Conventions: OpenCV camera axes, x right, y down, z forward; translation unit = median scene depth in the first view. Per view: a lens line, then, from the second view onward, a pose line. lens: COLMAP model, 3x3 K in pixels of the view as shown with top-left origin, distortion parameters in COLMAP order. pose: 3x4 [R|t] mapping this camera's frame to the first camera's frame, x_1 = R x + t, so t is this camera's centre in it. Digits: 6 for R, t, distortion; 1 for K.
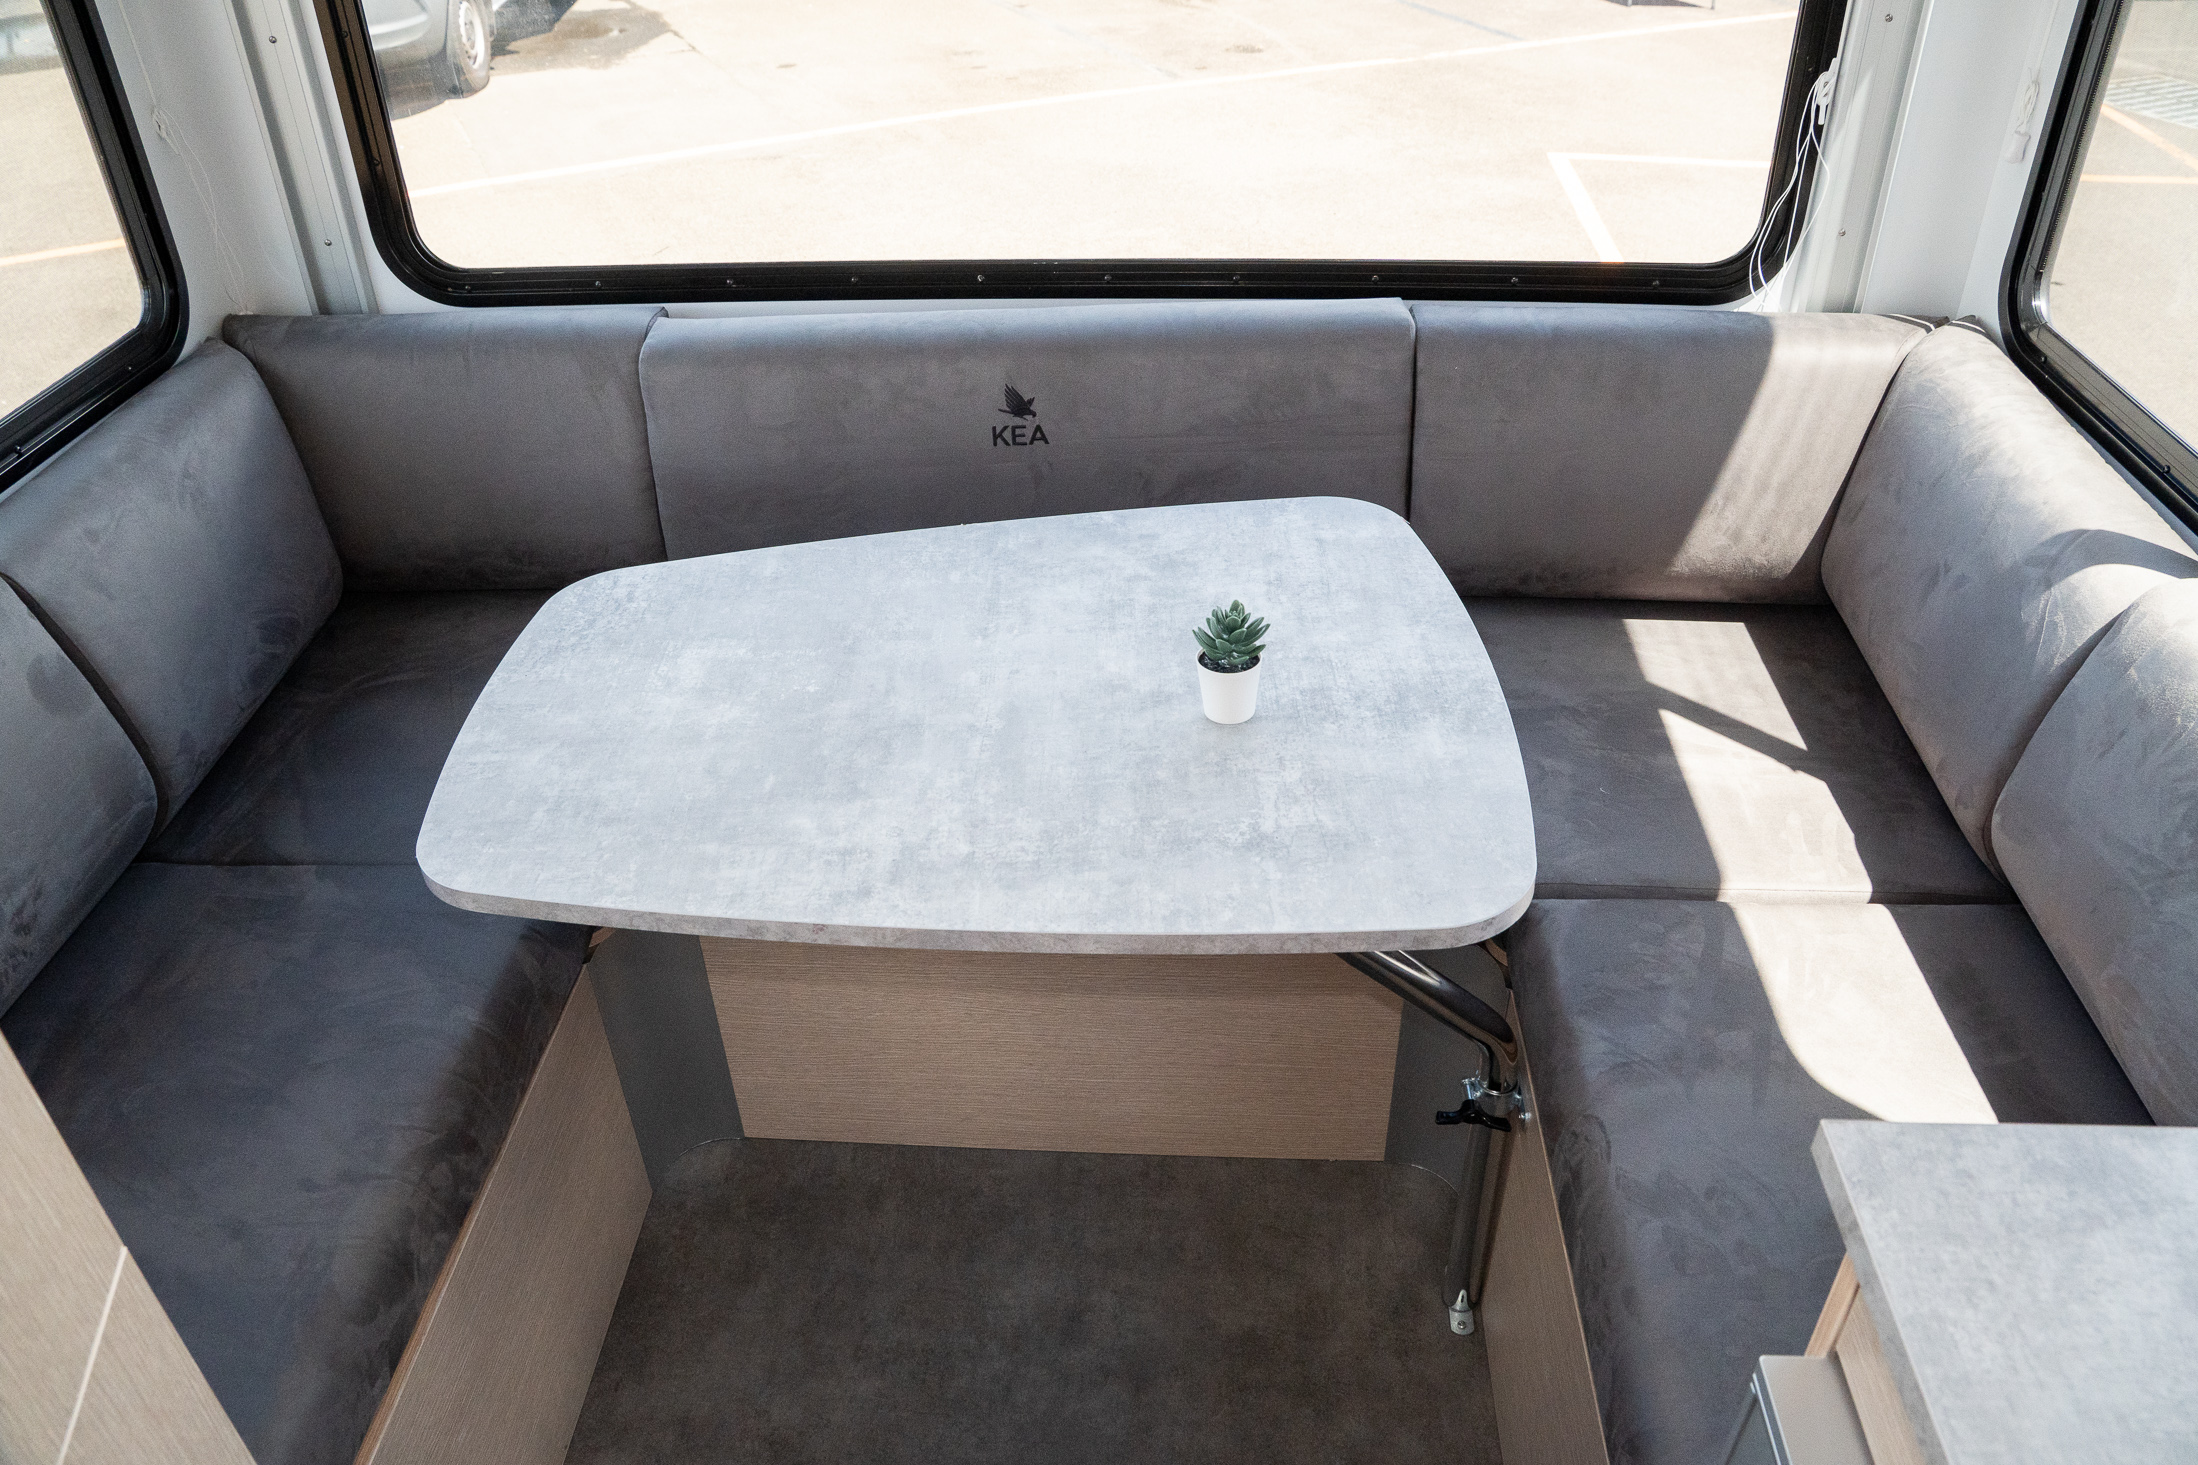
lens RADIAL K [[1654.5, 0, 1099.0], [0, 1654.5, 732.5], [0, 0, 1]] dist [-0.133531, 0.094341]
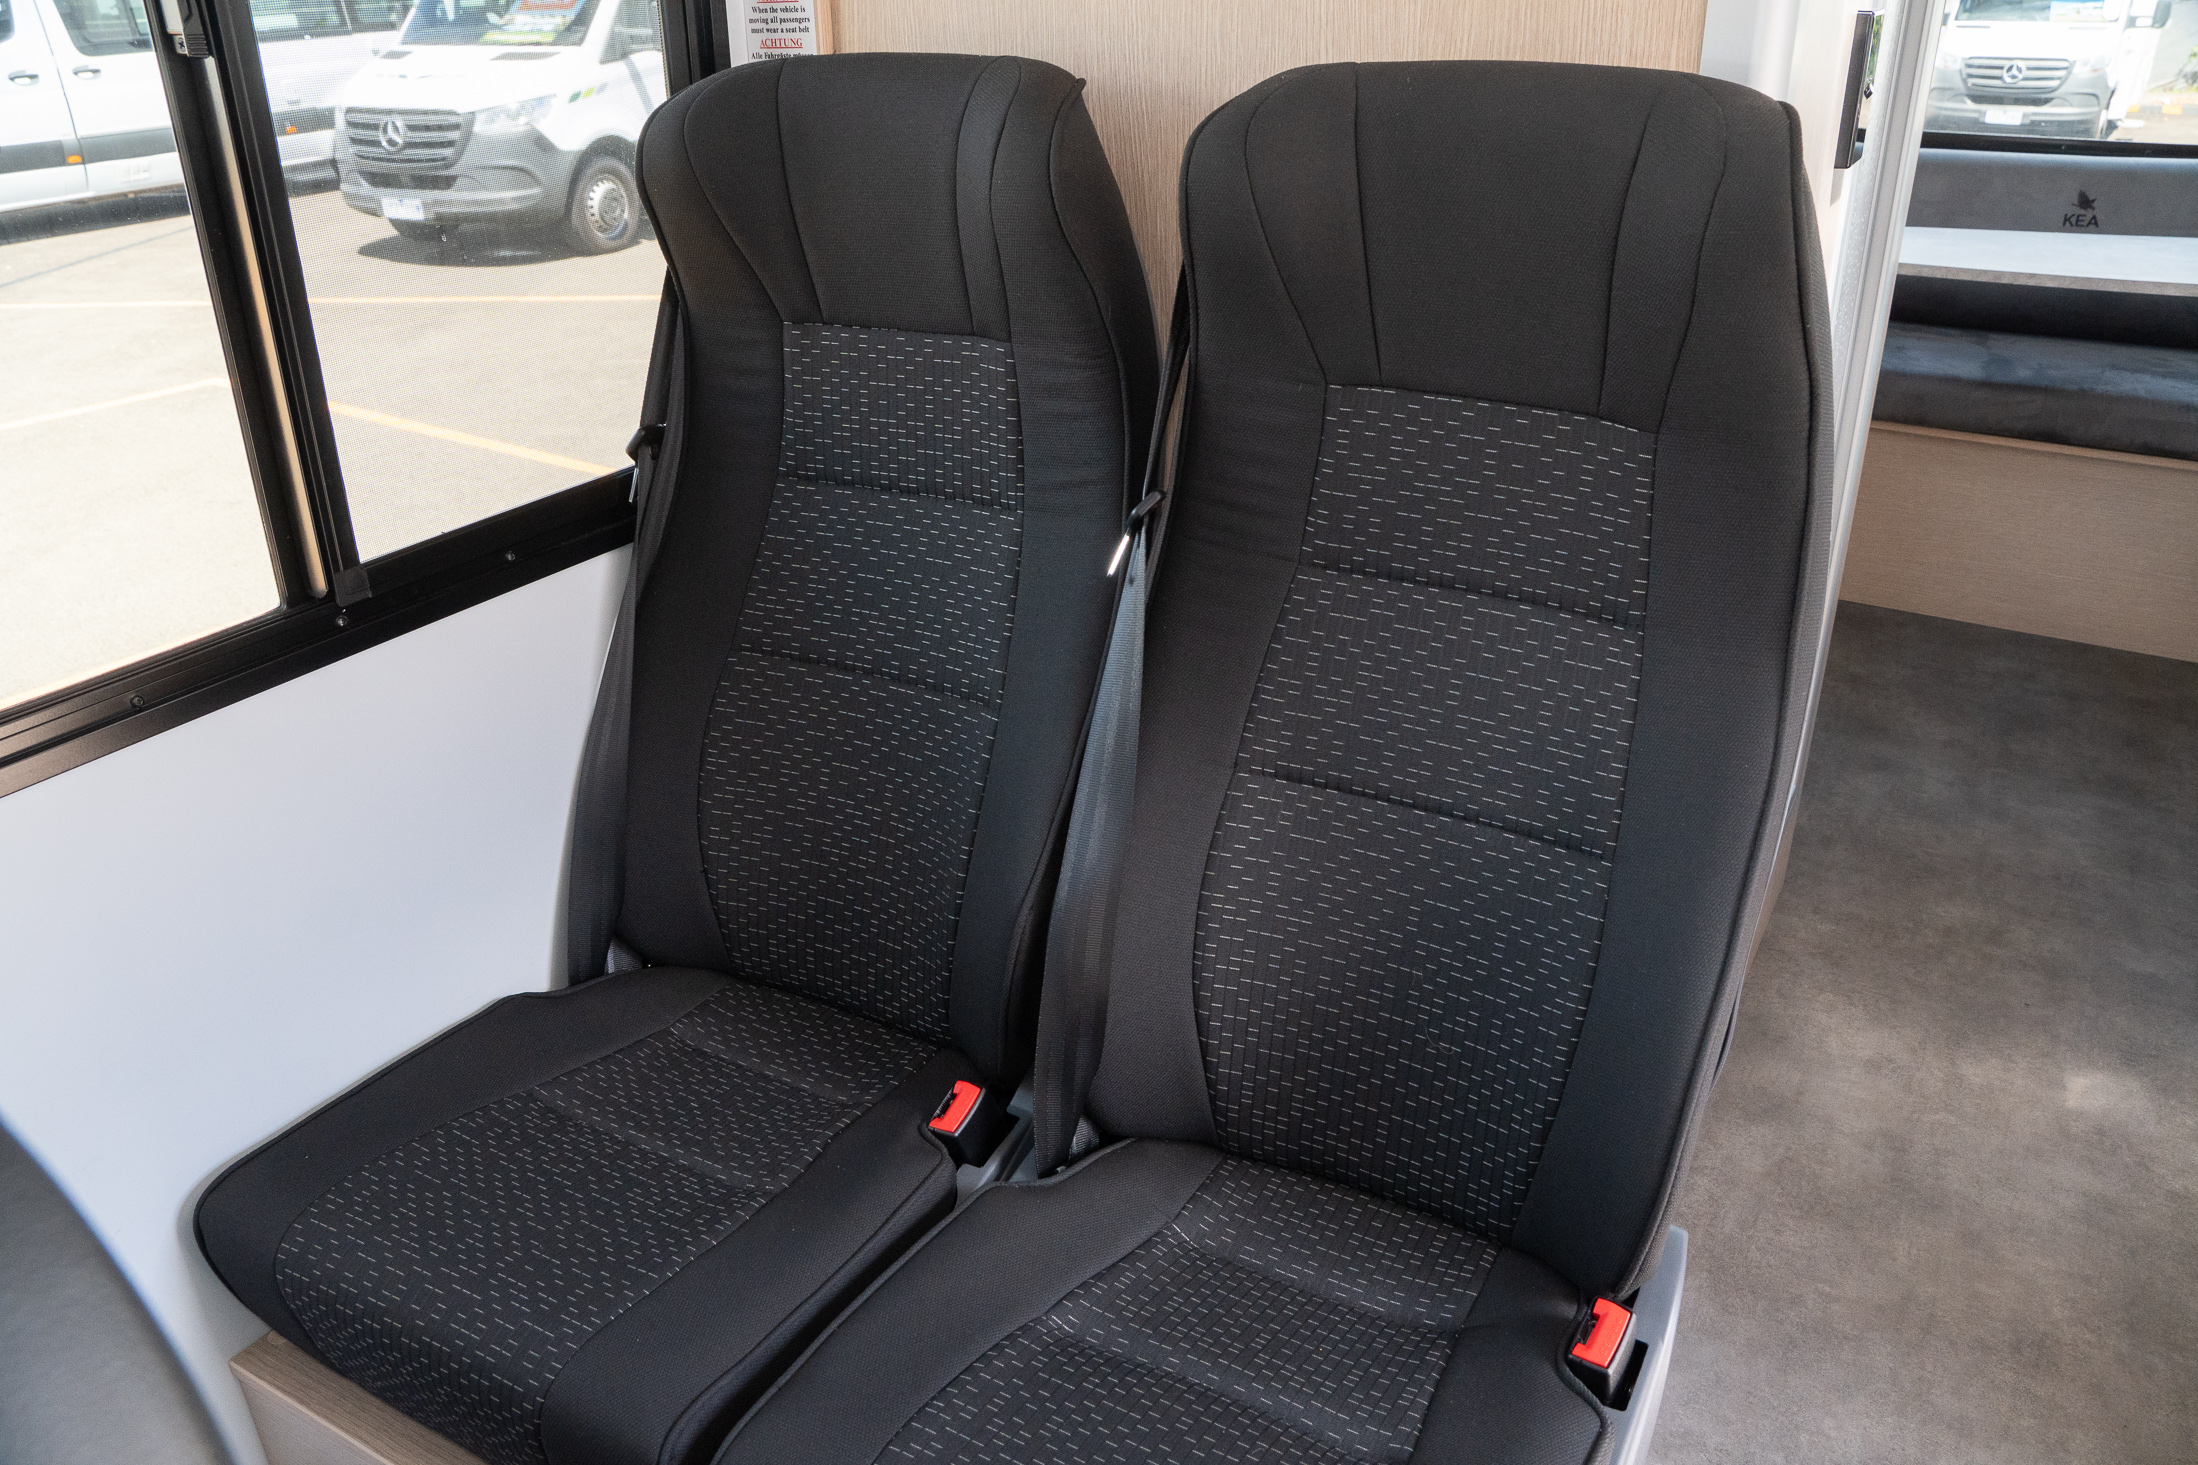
lens RADIAL K [[1638.0, 0, 1099.0], [0, 1638.0, 732.5], [0, 0, 1]] dist [-0.139016, 0.102069]
pose [[0.890423, 0.210816, -0.403366, -0.236847], [-0.273085, 0.956466, -0.102942, 0.987623], [0.364104, 0.201815, 0.909230, -0.975303]]
